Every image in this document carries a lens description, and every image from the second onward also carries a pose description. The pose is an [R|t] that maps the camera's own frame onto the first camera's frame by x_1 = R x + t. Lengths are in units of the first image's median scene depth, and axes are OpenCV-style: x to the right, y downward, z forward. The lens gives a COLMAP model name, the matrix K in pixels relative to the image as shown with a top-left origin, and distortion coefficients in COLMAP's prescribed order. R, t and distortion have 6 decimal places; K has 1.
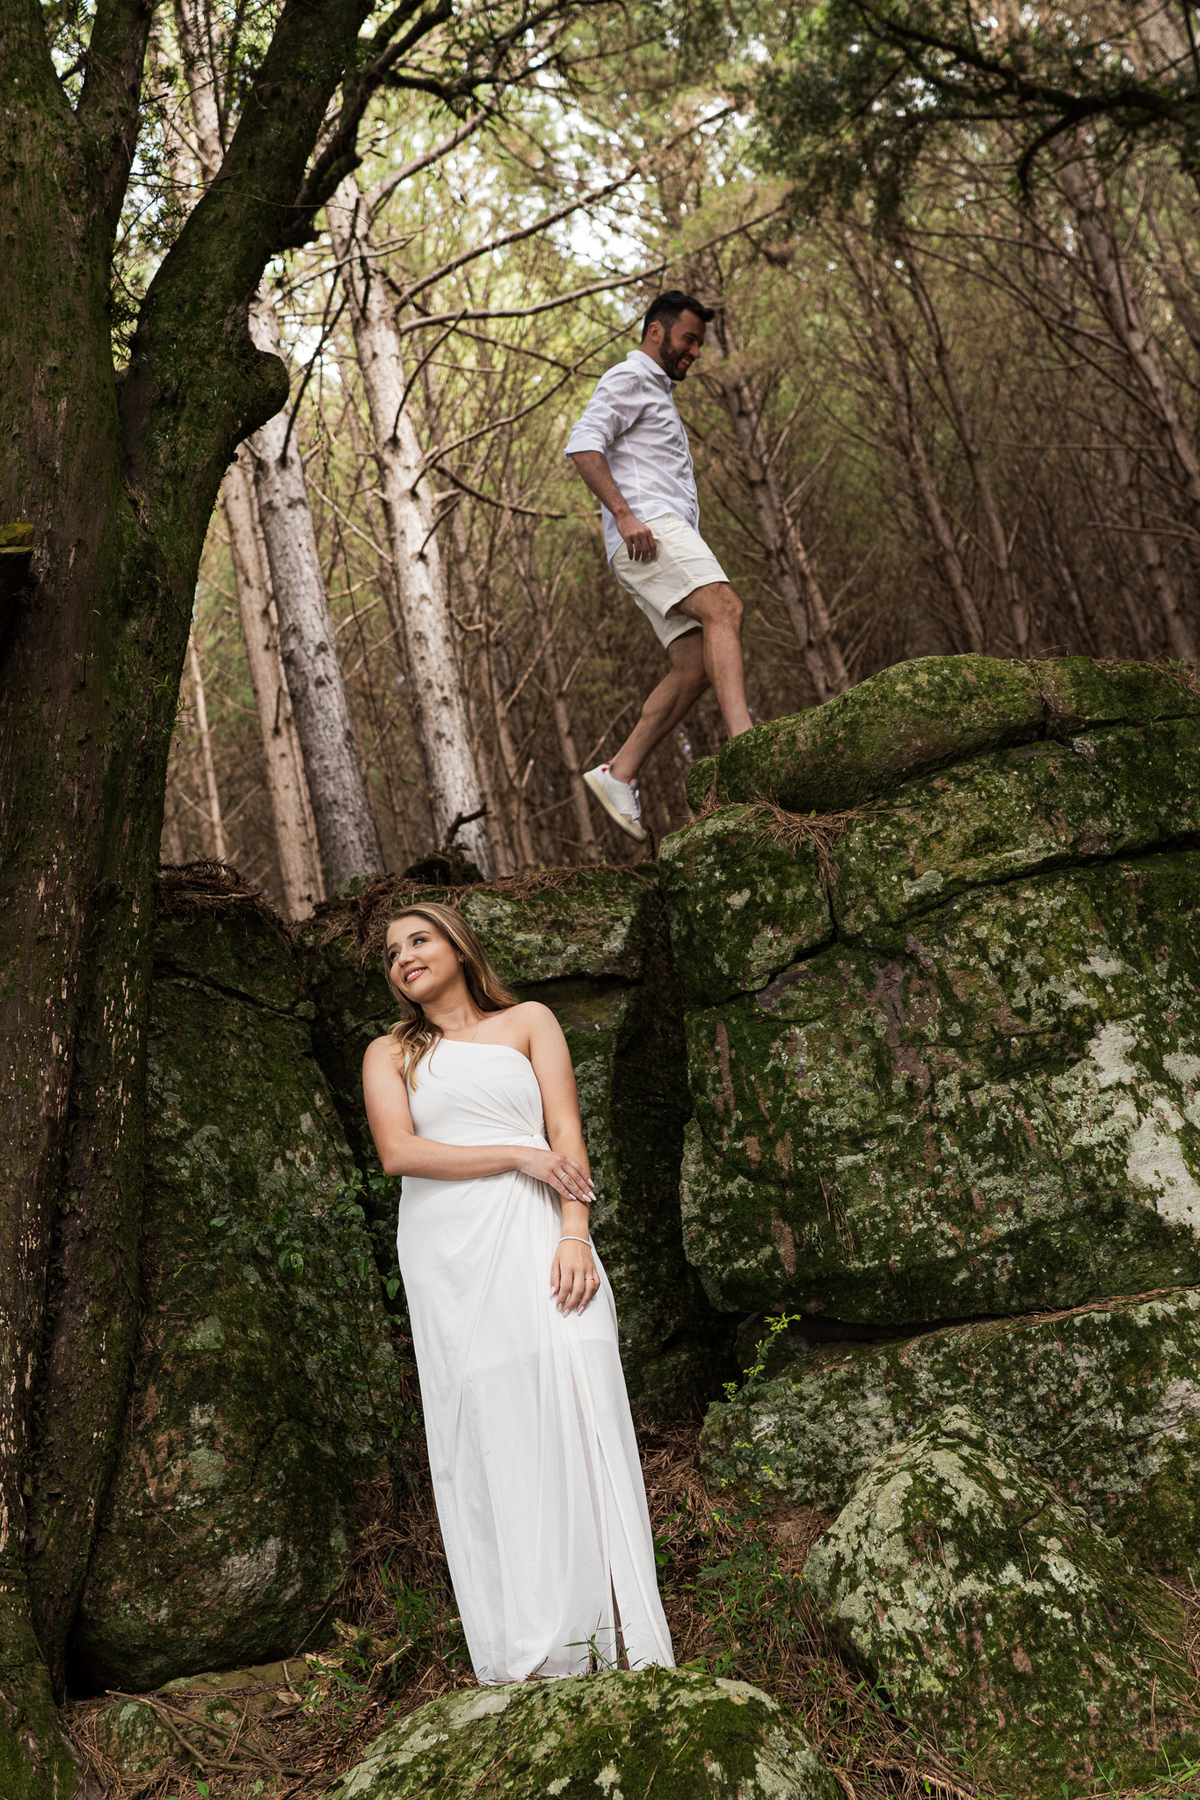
lens RADIAL K [[1568.7, 0, 600.0], [0, 1568.7, 900.0], [0, 0, 1]] dist [-0.012533, -0.000260]
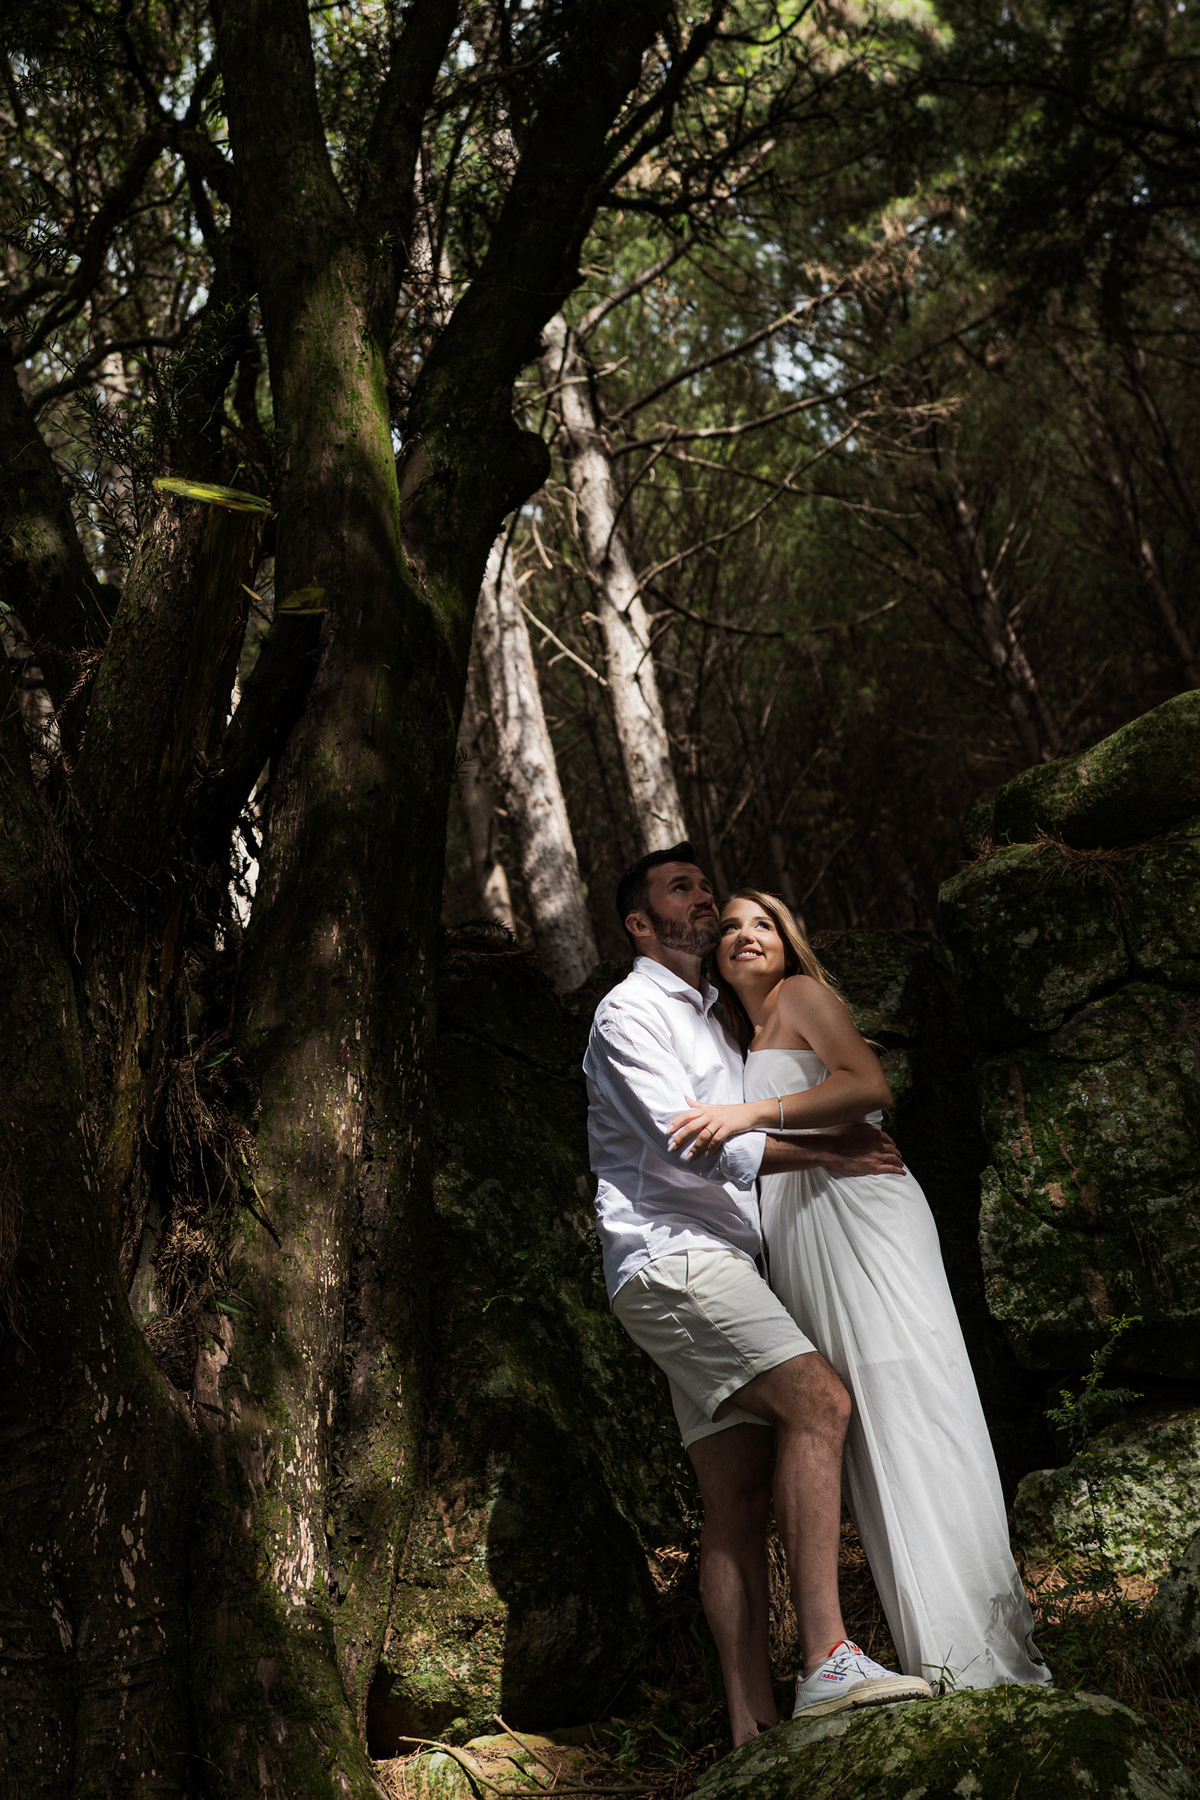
lens RADIAL K [[1701.4, 0, 600.0], [0, 1701.4, 900.0], [0, 0, 1]] dist [-0.007751, 0.005555]
pose [[0.993389, -0.031205, -0.110472, -0.059030], [0.018283, 0.993069, -0.116103, 0.097662], [0.113329, 0.113316, 0.987075, -0.071823]]
